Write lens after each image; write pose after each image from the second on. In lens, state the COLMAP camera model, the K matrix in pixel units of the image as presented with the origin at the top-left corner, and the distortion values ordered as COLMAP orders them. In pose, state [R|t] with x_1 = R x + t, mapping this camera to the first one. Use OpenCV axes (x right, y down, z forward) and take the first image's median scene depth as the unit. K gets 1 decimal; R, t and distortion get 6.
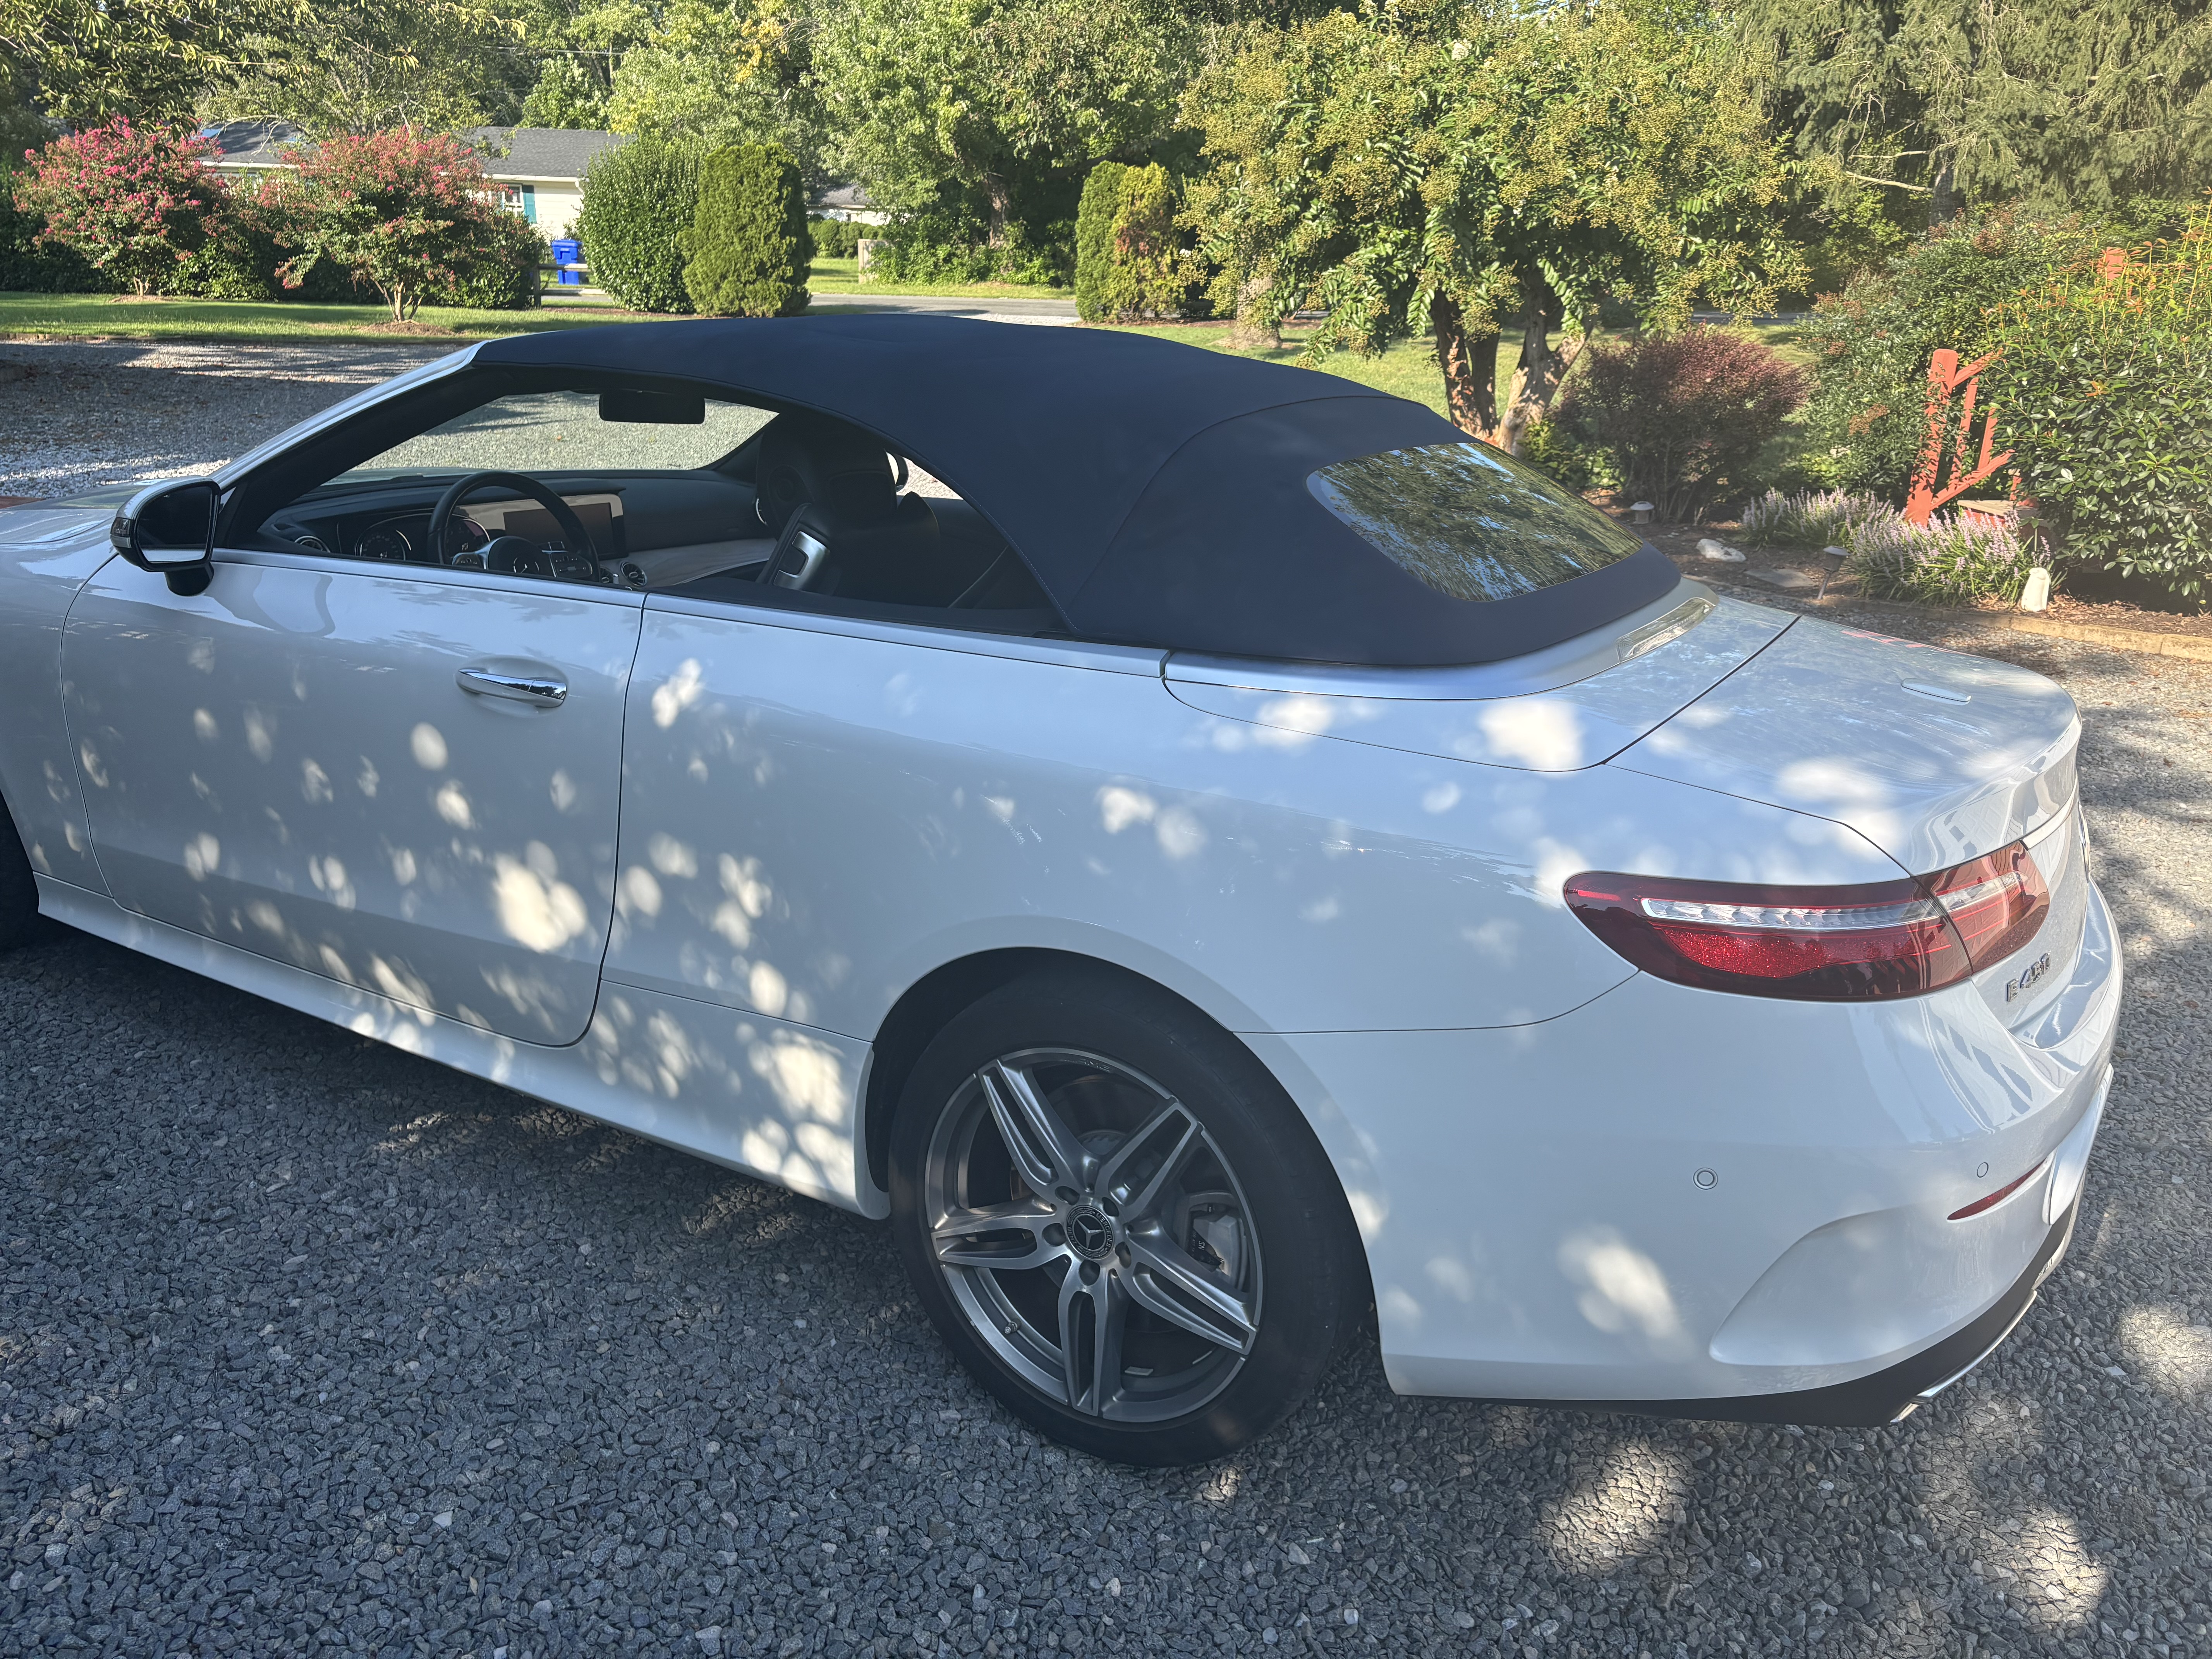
lens RADIAL K [[1691.1, 0, 1106.0], [0, 1691.1, 829.5], [0, 0, 1]] dist [0.032947, -0.026320]
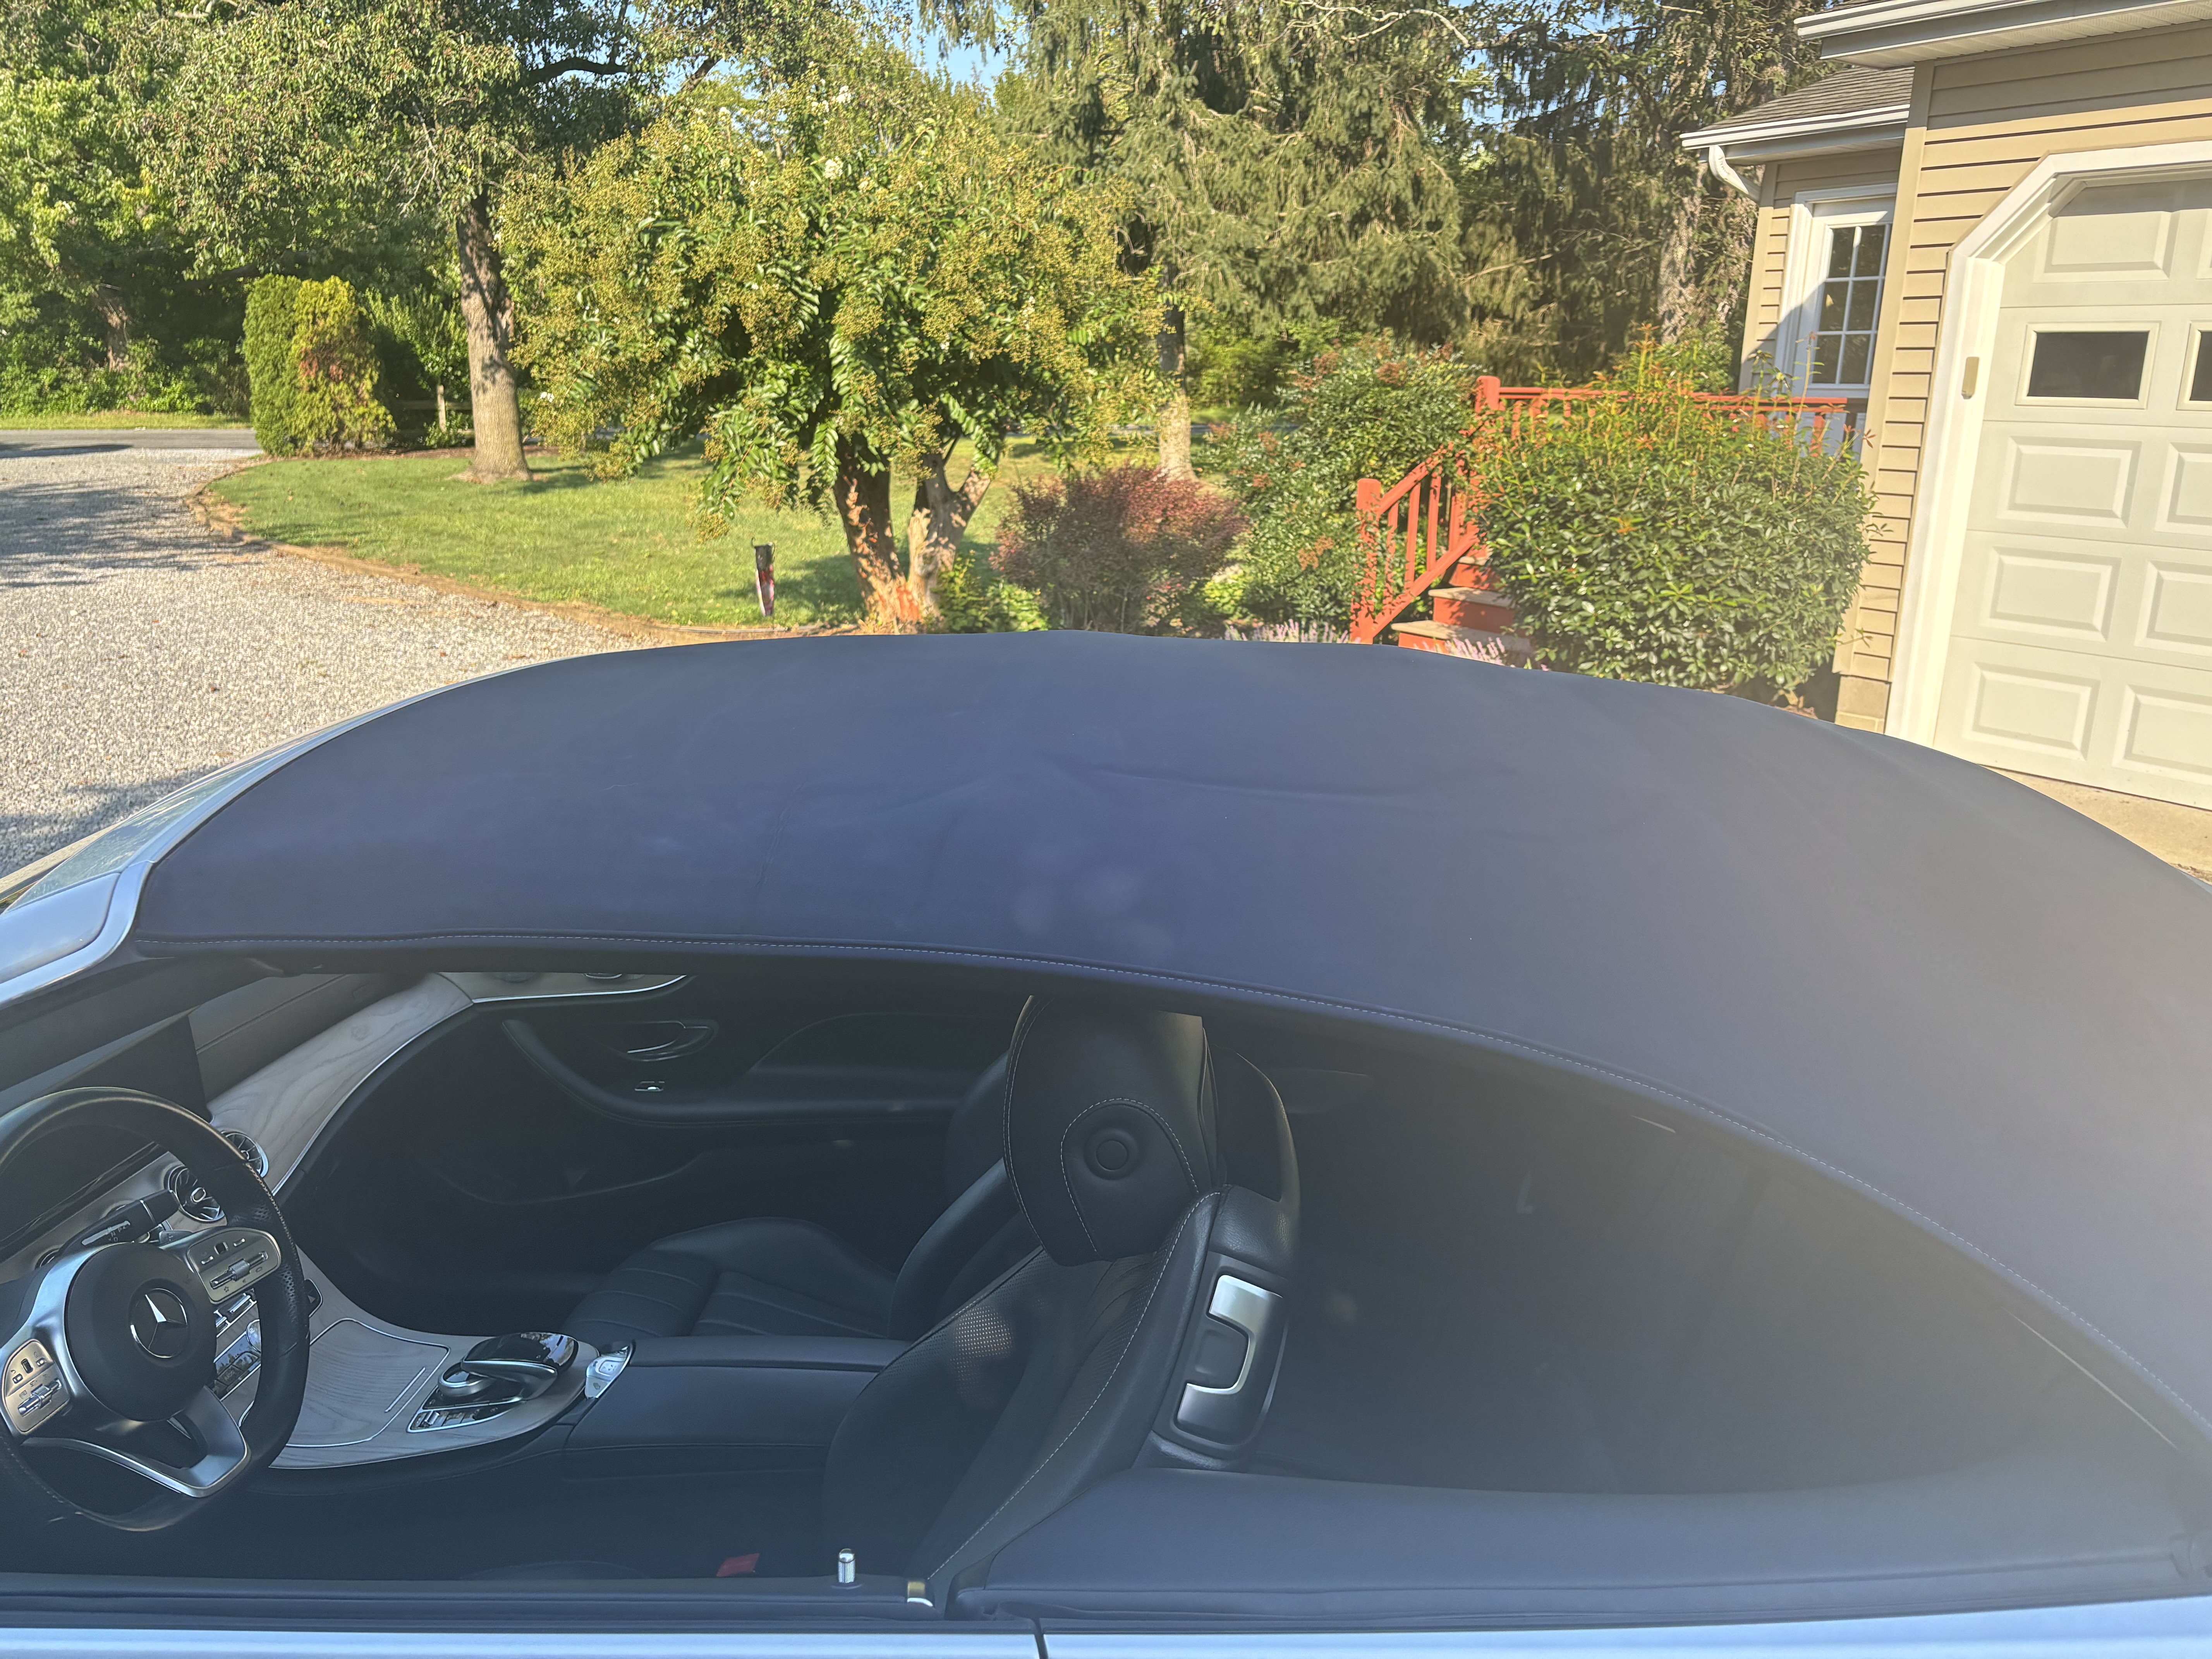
lens RADIAL K [[1691.1, 0, 1106.0], [0, 1691.1, 829.5], [0, 0, 1]] dist [0.032947, -0.026320]
pose [[0.892946, -0.133168, 0.430016, -0.081661], [0.158613, 0.987057, -0.023692, -0.063930], [-0.421295, 0.089362, 0.902510, 0.149446]]
